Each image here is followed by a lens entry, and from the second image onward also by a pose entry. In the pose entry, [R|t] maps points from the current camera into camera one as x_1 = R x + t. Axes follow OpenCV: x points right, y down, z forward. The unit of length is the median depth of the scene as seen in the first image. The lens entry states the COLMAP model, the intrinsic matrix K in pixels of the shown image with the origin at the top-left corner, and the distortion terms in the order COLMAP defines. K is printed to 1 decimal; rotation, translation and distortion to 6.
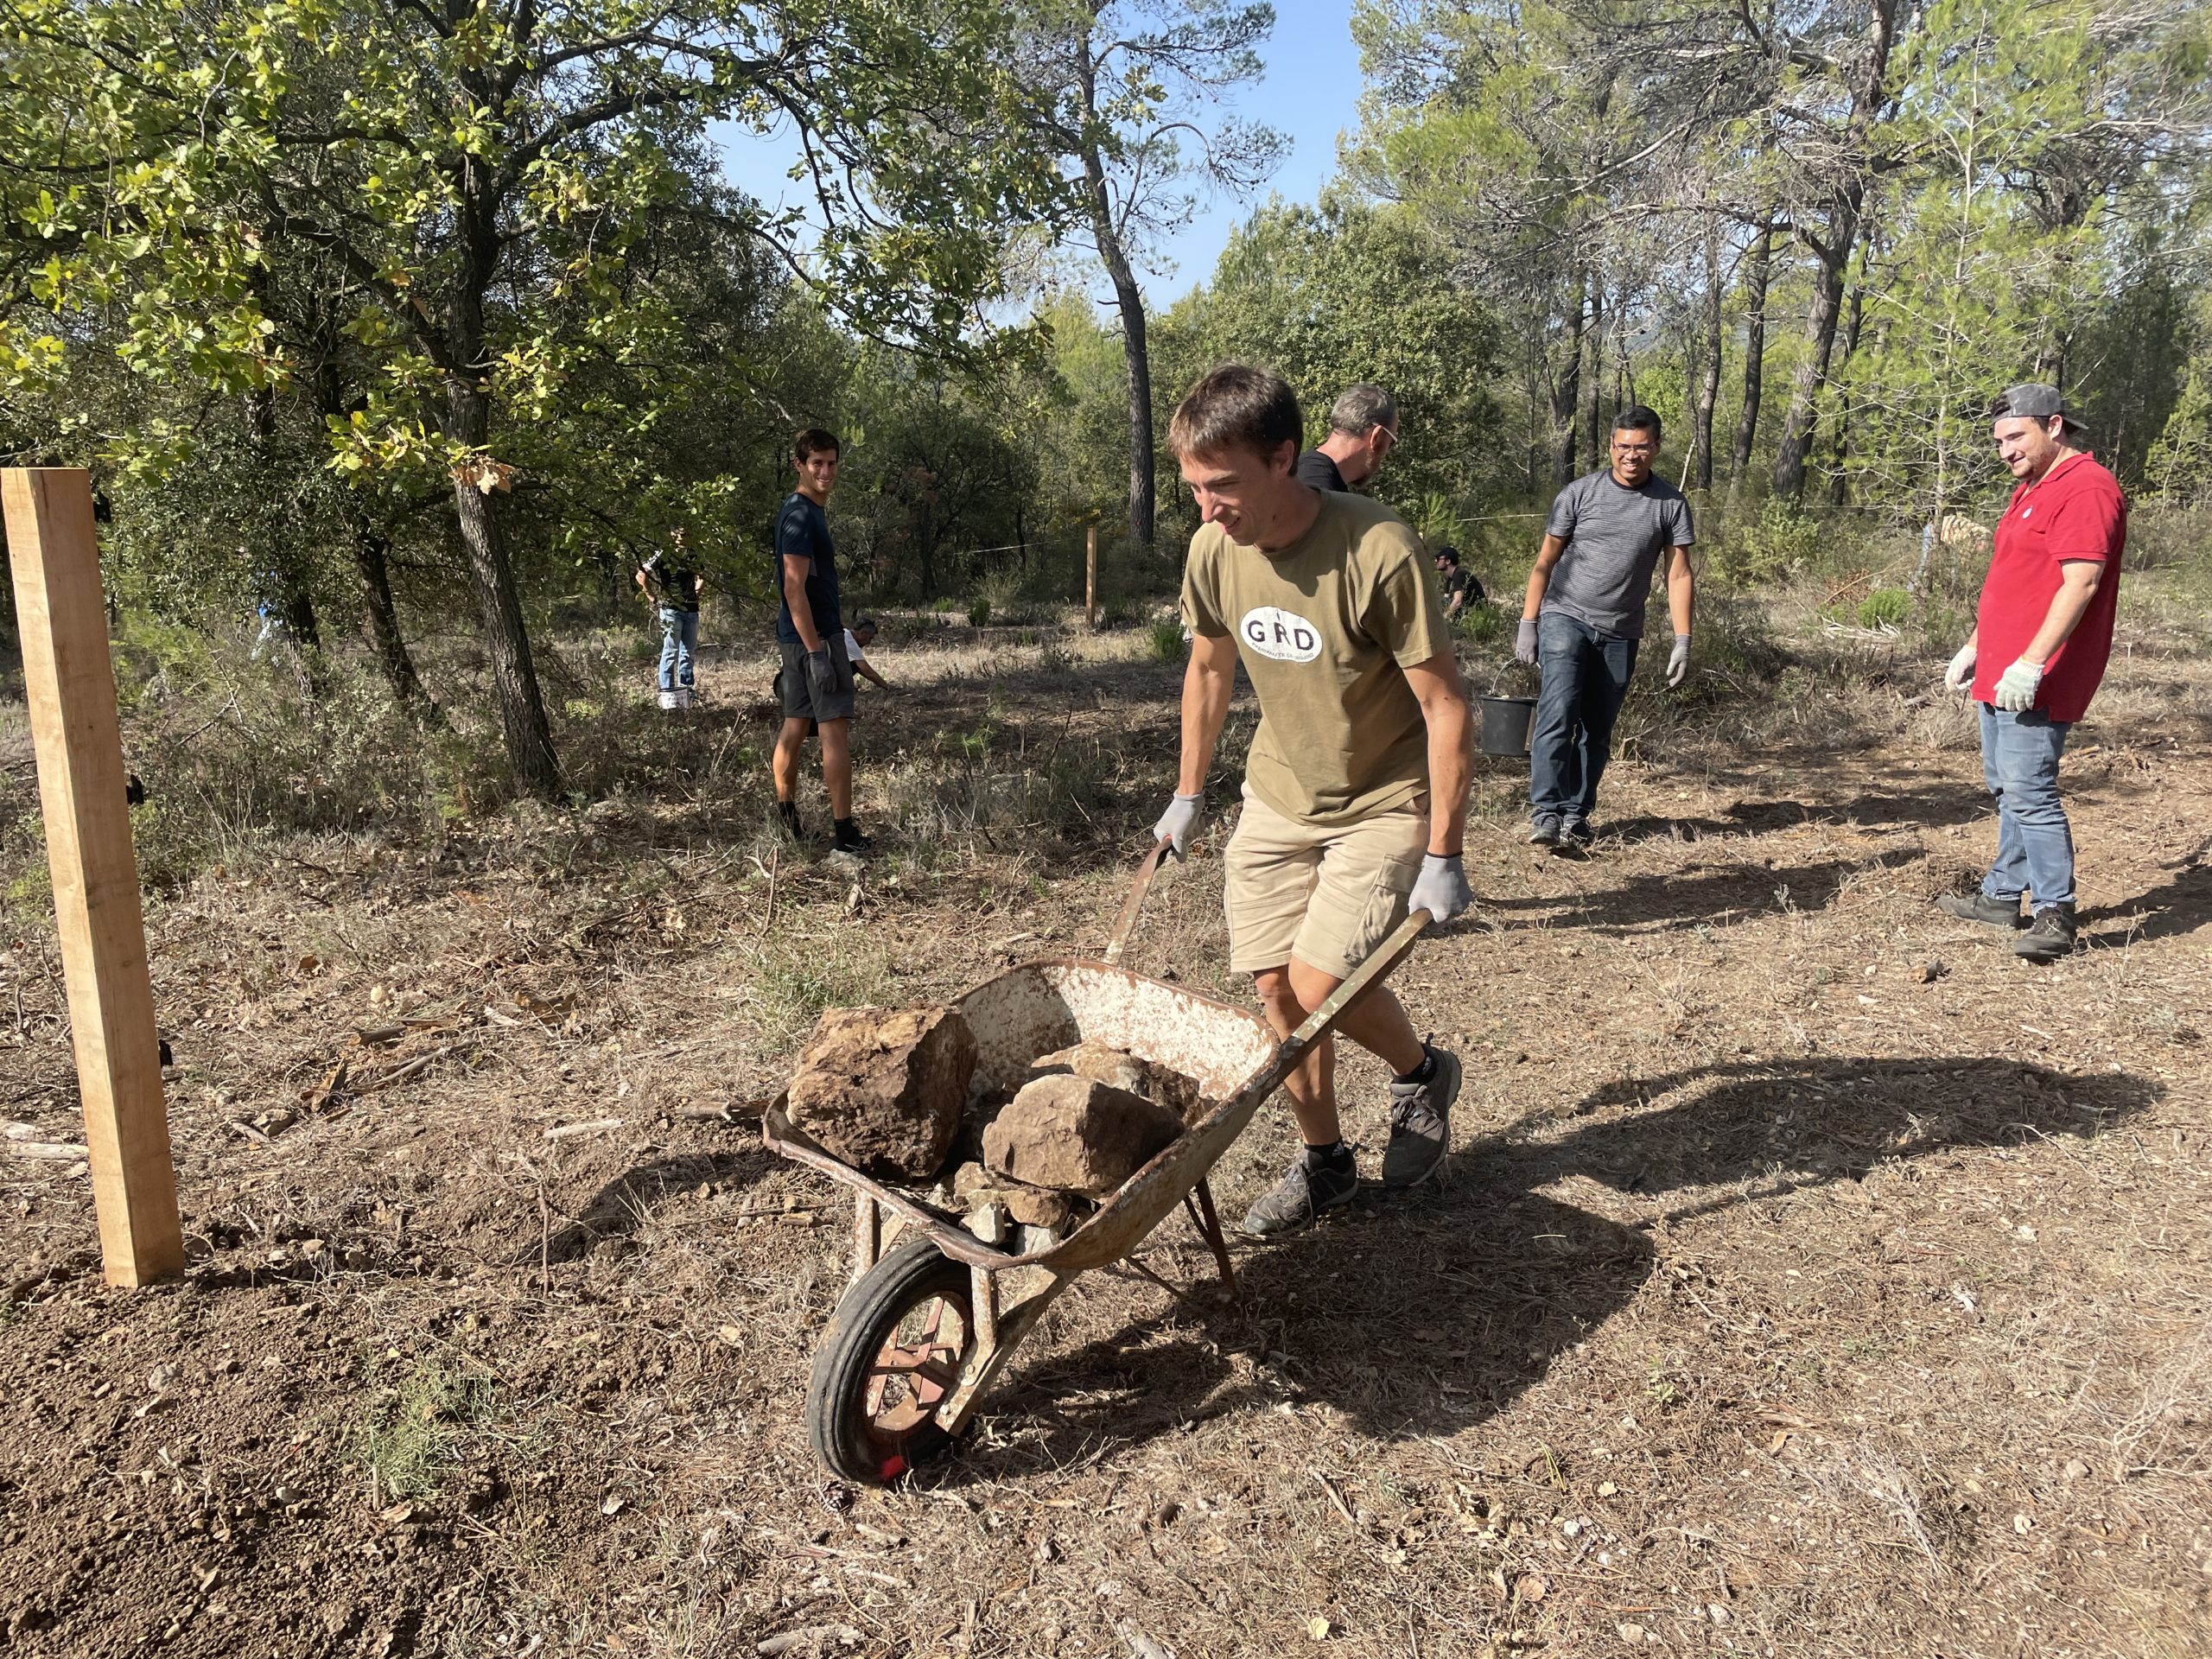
lens RADIAL K [[1675.7, 0, 1106.0], [0, 1675.7, 829.5], [0, 0, 1]] dist [0.069732, -0.002475]
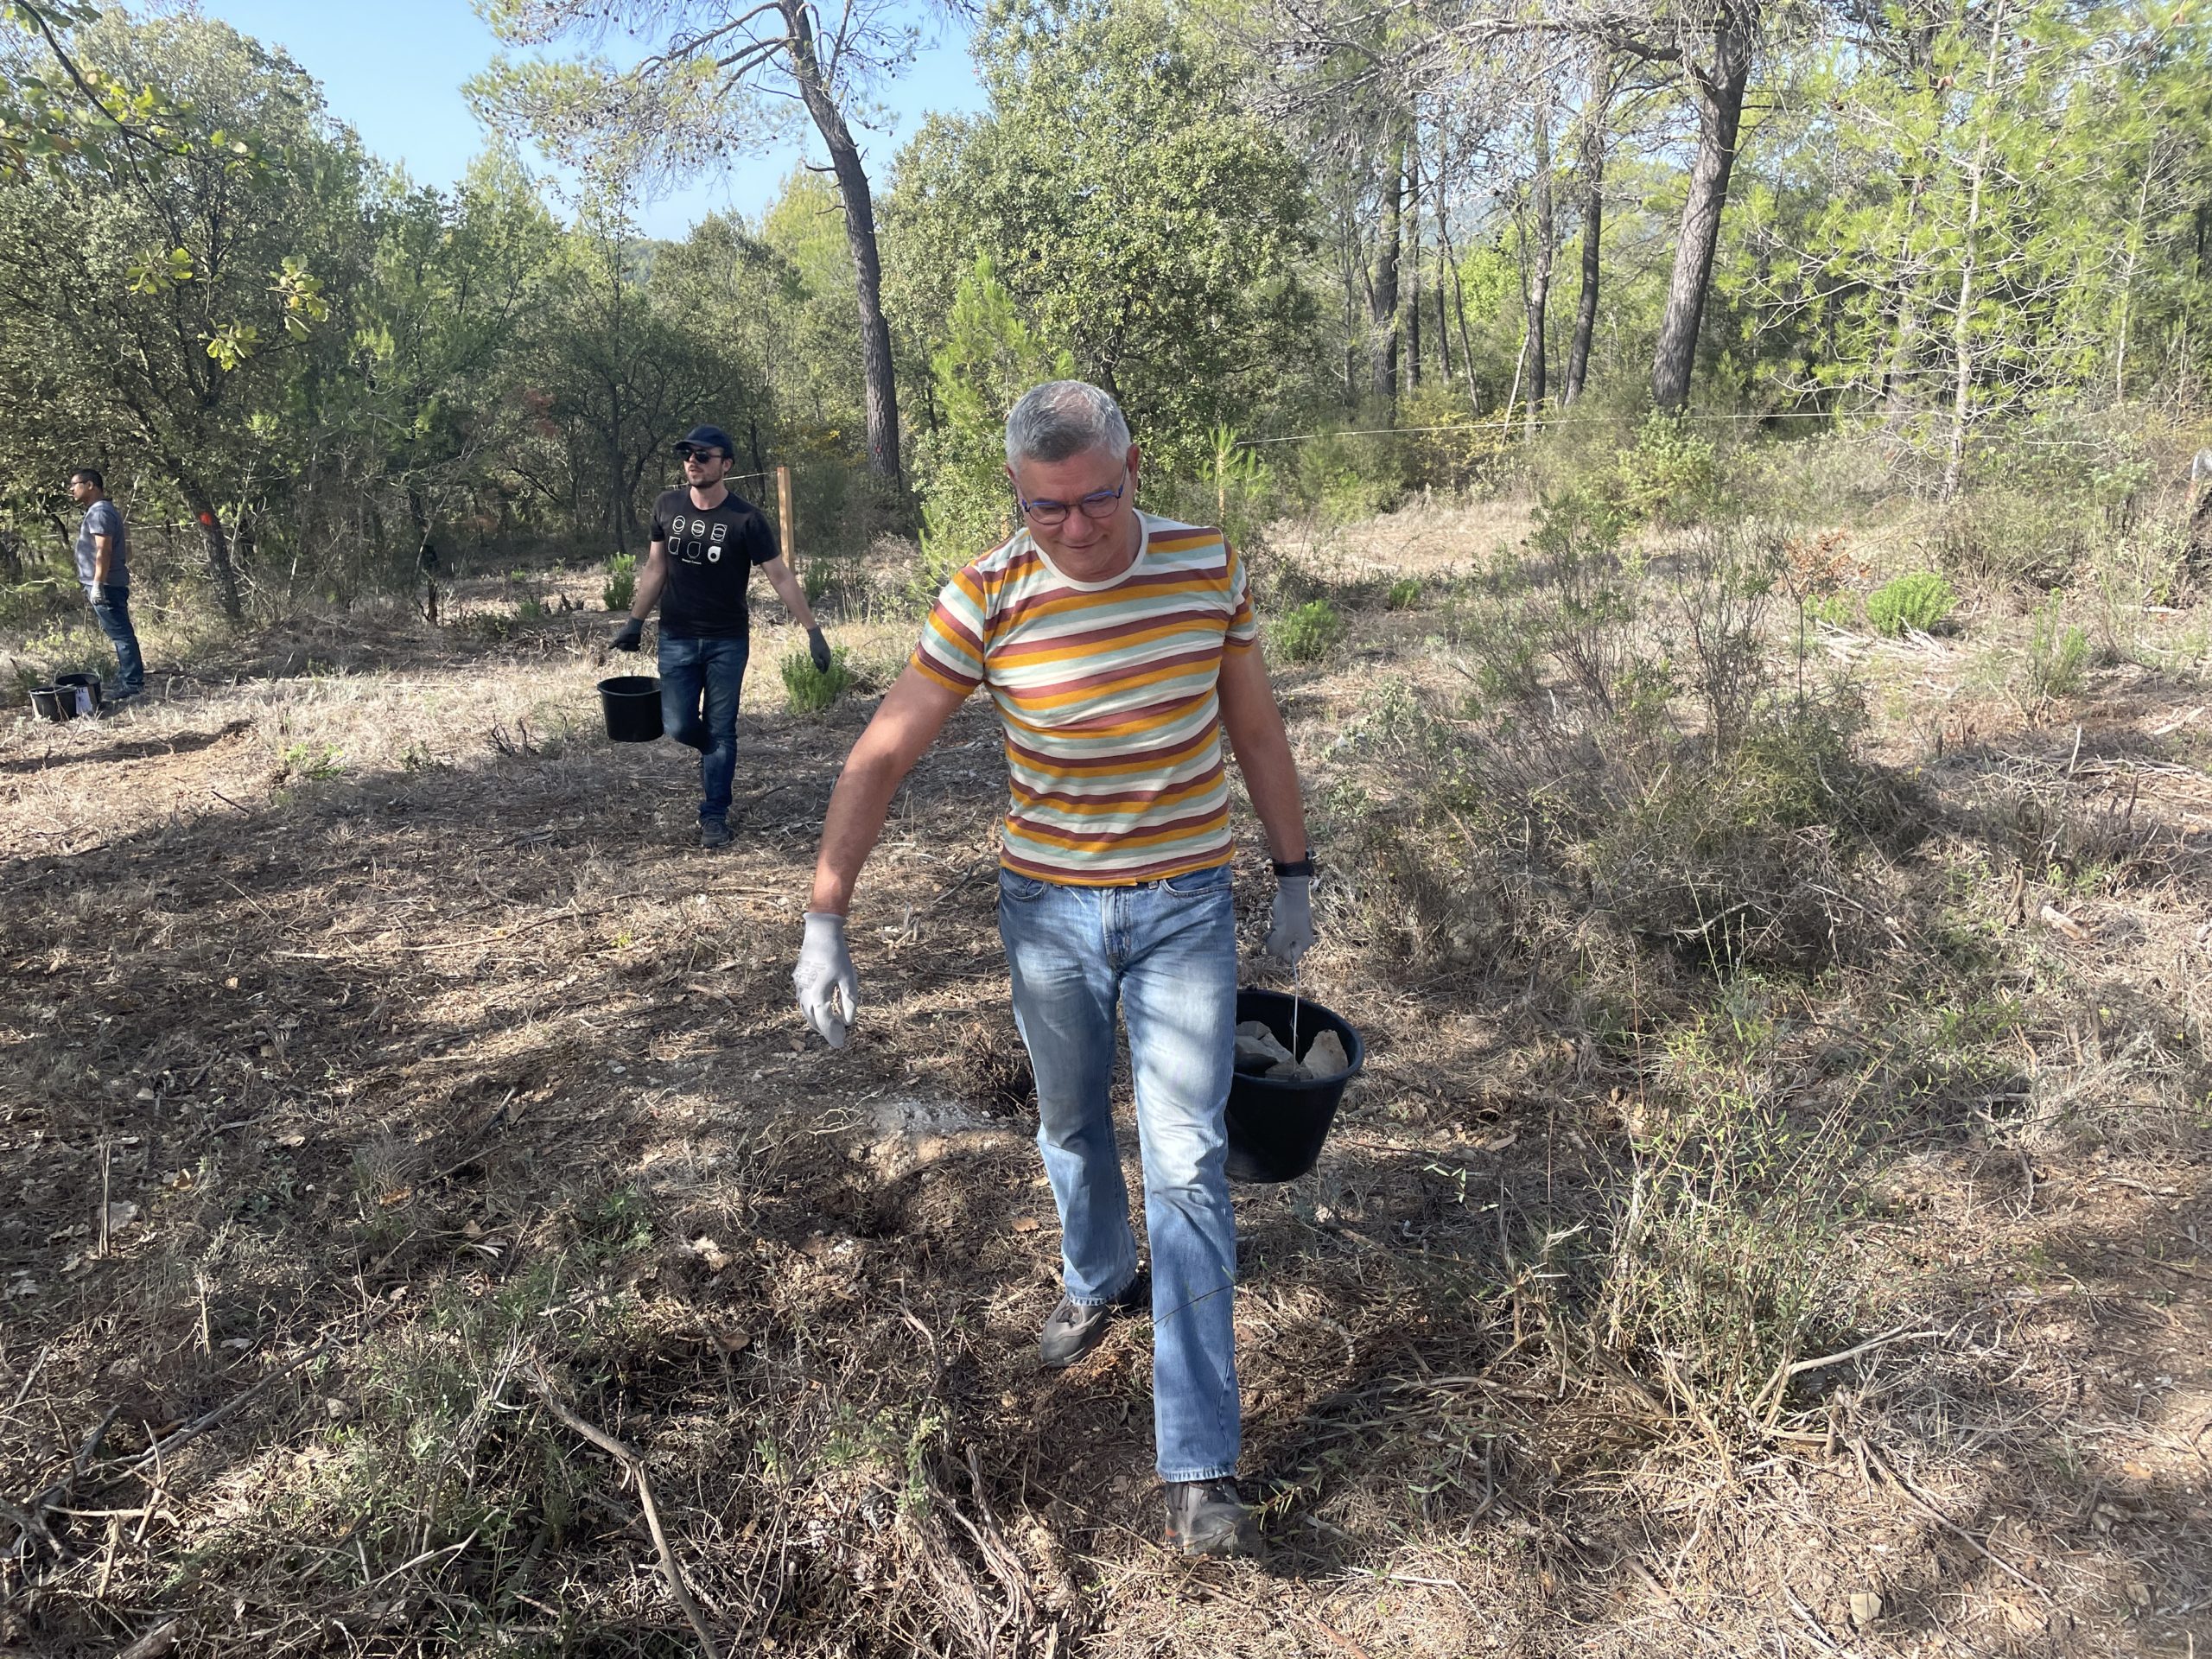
lens RADIAL K [[1888.4, 0, 1106.0], [0, 1888.4, 829.5], [0, 0, 1]] dist [0.119248, 0.005586]
pose [[0.992693, -0.041106, 0.113449, 0.024163], [0.038525, 0.998949, 0.024848, -0.026063], [-0.114351, -0.020295, 0.993233, 0.108878]]
